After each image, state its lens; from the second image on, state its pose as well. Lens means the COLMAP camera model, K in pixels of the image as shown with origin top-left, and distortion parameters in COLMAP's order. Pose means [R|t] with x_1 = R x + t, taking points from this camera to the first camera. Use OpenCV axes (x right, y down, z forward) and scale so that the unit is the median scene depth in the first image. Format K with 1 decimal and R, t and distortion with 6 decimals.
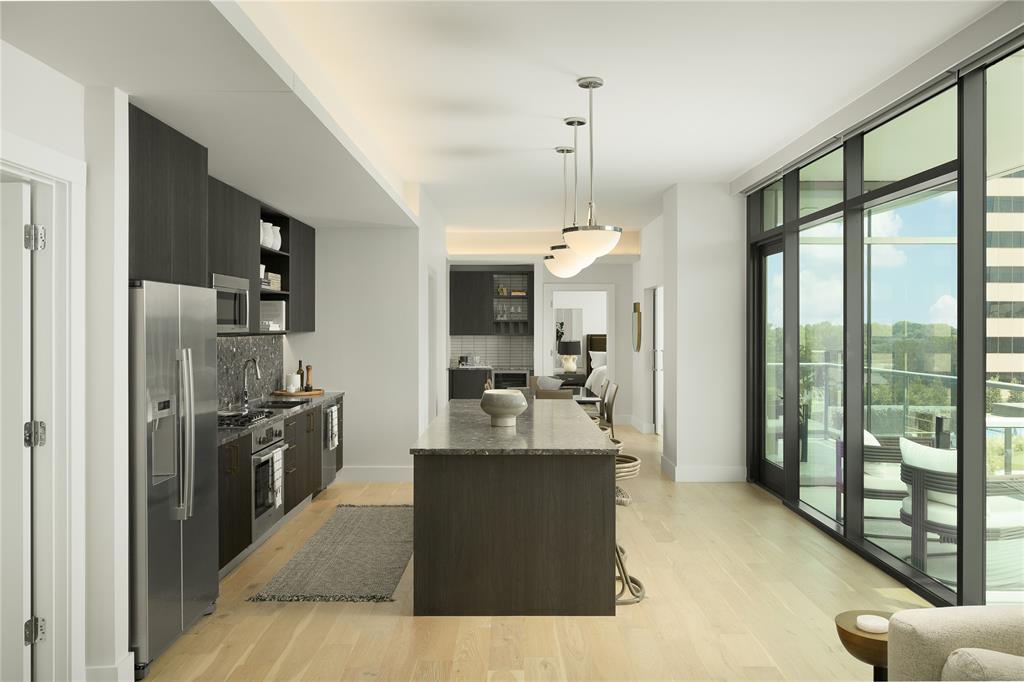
lens RADIAL K [[850.1, 0, 515.8], [0, 850.1, 335.8], [0, 0, 1]] dist [0.018325, 0.001055]
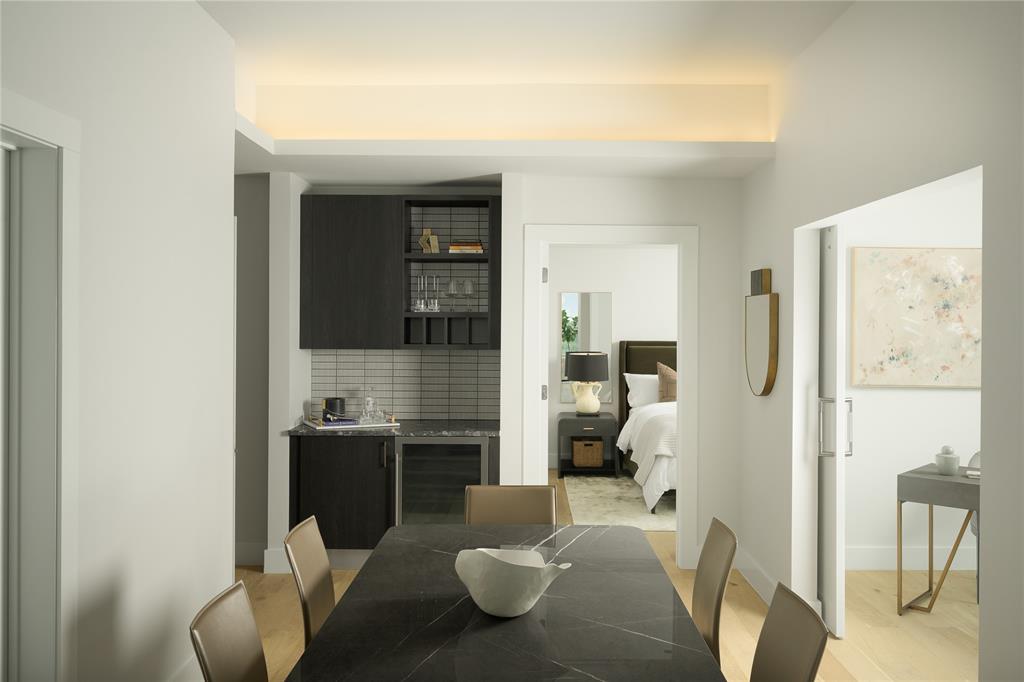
lens RADIAL K [[885.4, 0, 514.6], [0, 885.4, 334.7], [0, 0, 1]] dist [-0.002187, -0.000463]
pose [[0.999876, -0.004286, -0.015162, 0.033660], [0.004333, 0.999986, 0.003023, -0.008447], [0.015149, -0.003088, 0.999880, 0.554824]]
